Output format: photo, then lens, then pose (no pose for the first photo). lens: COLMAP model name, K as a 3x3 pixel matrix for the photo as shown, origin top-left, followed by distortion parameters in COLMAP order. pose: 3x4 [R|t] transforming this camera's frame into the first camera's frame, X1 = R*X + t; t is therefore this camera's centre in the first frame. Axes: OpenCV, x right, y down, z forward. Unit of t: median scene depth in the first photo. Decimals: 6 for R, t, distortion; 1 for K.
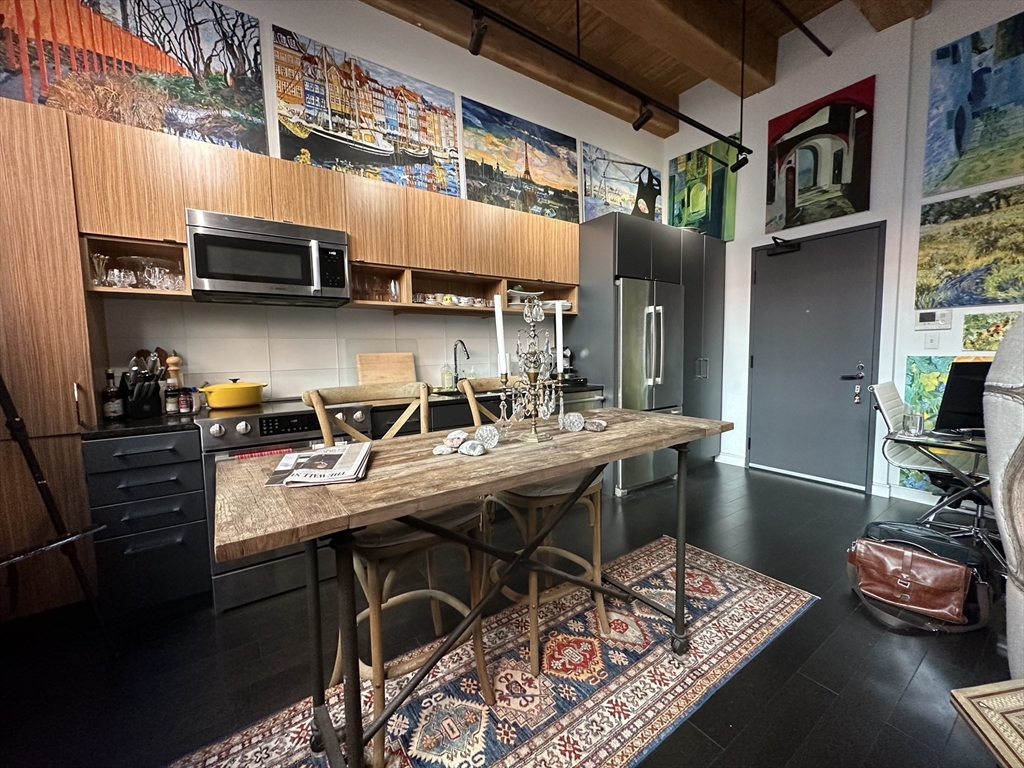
lens RADIAL K [[406.2, 0, 511.6], [0, 406.2, 382.4], [0, 0, 1]] dist [-0.001368, 0.000918]
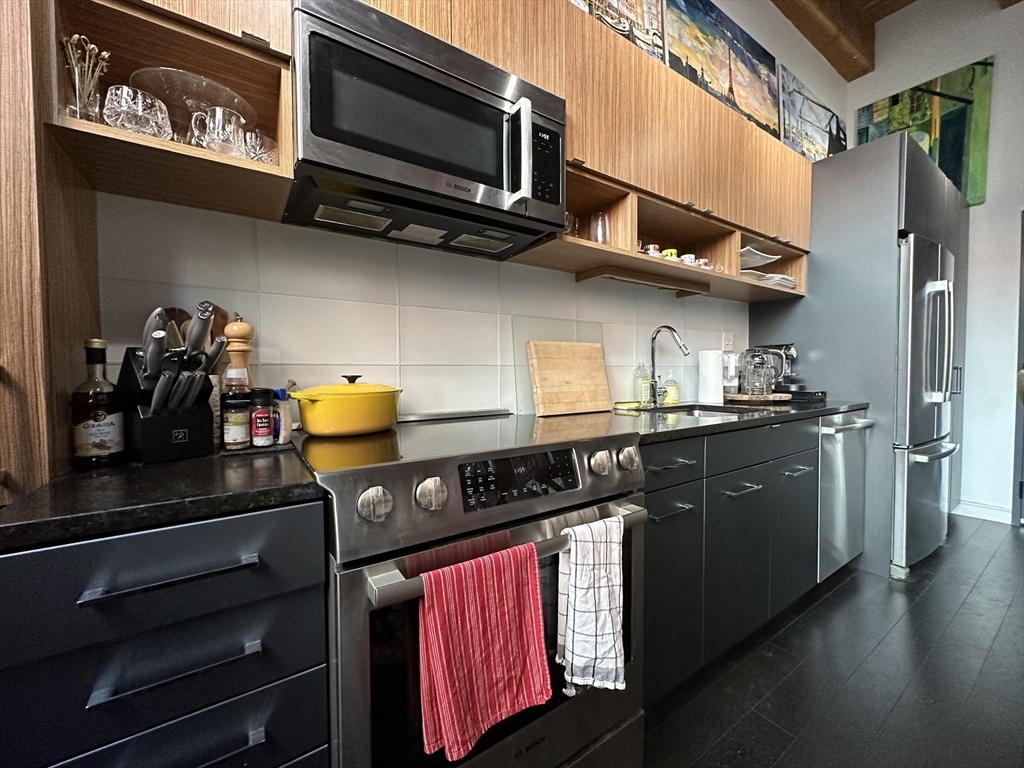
lens RADIAL K [[406.2, 0, 511.2], [0, 406.2, 382.1], [0, 0, 1]] dist [-0.001368, 0.000918]
pose [[0.999890, 0.012669, -0.007700, -0.420307], [-0.013039, 0.998655, -0.050184, 0.018767], [0.007054, 0.050278, 0.998710, 0.441350]]
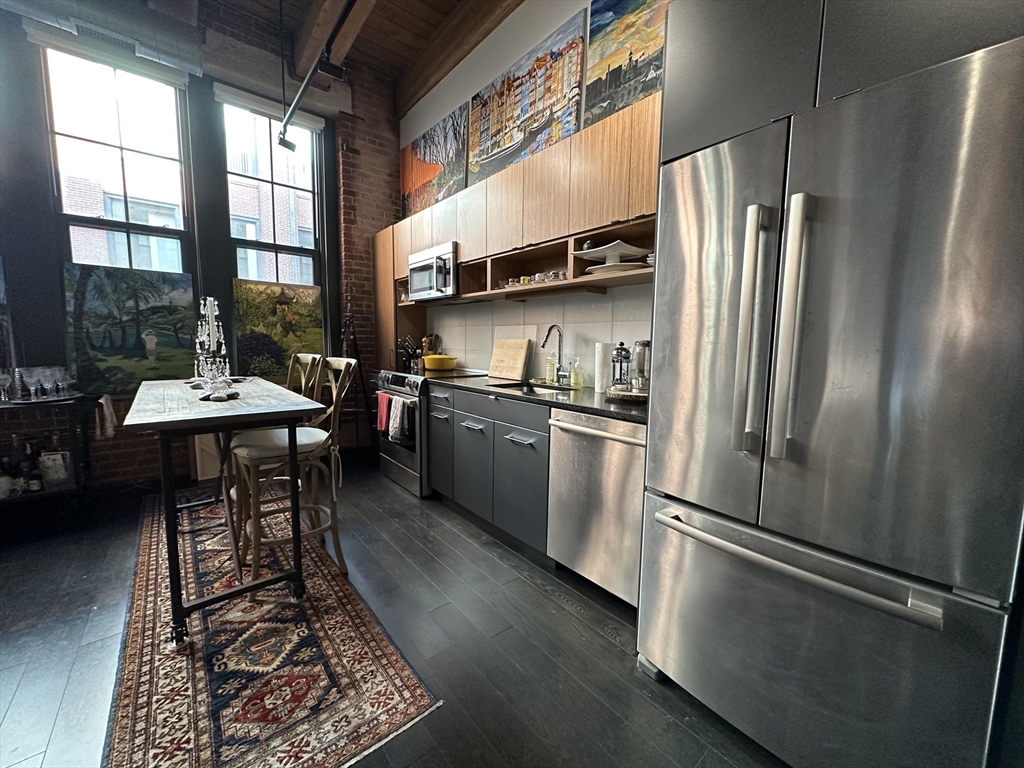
lens RADIAL K [[406.2, 0, 513.0], [0, 406.2, 384.5], [0, 0, 1]] dist [-0.001368, 0.000918]
pose [[0.089972, 0.126893, -0.987828, 0.824308], [-0.095806, 0.988353, 0.118234, -0.088504], [0.991325, 0.084002, 0.101081, 0.984368]]
